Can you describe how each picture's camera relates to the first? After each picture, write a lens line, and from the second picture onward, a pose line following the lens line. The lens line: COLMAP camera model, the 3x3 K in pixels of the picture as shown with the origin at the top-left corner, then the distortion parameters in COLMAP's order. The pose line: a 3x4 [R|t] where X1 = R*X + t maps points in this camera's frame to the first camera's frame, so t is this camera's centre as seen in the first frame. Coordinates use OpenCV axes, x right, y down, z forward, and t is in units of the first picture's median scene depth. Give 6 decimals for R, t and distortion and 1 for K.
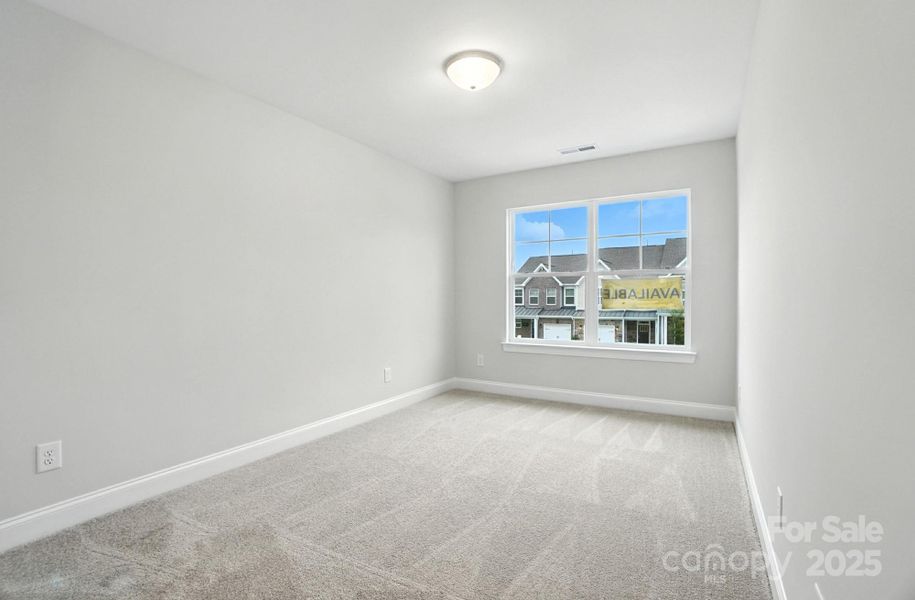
lens RADIAL K [[413.9, 0, 460.0], [0, 413.9, 309.4], [0, 0, 1]] dist [-0.001249, -0.000080]
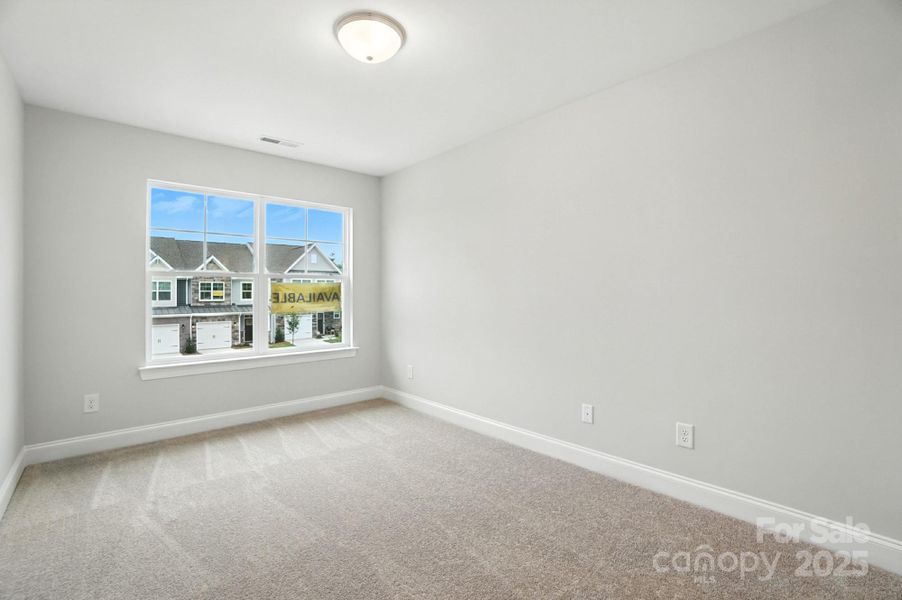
lens RADIAL K [[403.4, 0, 446.2], [0, 403.4, 296.9], [0, 0, 1]] dist [-0.064870, 0.024626]
pose [[0.329033, -0.013047, 0.944228, -0.394378], [0.024238, 0.999692, 0.005367, -0.035493], [-0.944007, 0.021120, 0.329248, 0.337063]]
